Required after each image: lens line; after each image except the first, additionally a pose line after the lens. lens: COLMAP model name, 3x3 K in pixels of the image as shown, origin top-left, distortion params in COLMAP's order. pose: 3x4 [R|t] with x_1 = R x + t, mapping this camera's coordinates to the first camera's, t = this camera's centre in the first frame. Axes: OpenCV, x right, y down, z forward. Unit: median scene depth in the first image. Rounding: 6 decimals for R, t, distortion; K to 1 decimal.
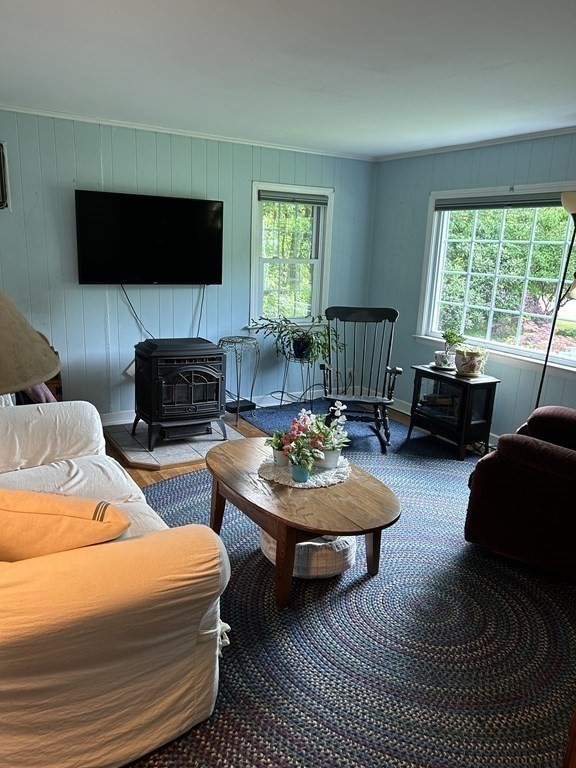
lens RADIAL K [[574.8, 0, 288.7], [0, 574.8, 388.7], [0, 0, 1]] dist [0.070737, -0.077045]
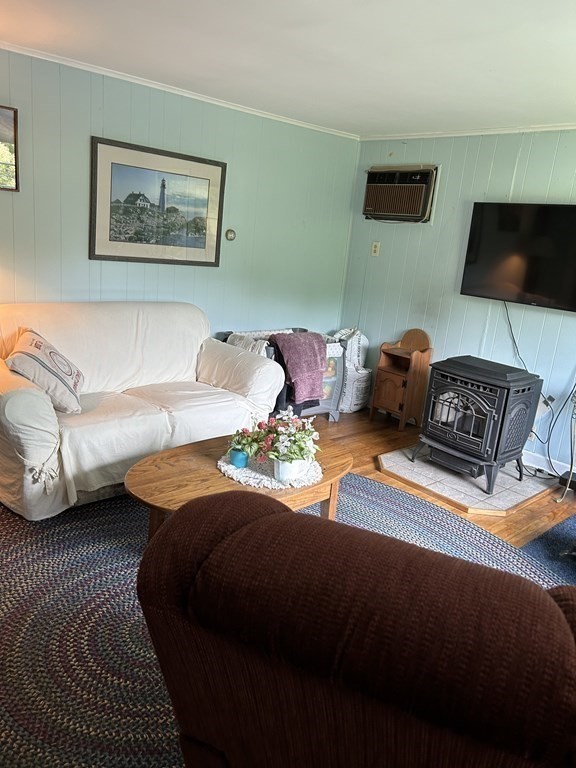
lens RADIAL K [[574.8, 0, 288.7], [0, 574.8, 388.7], [0, 0, 1]] dist [0.070737, -0.077045]
pose [[0.198329, 0.237315, -0.950972, 0.613246], [-0.323886, 0.931608, 0.164935, -0.099142], [0.925075, 0.275295, 0.261628, 0.519667]]
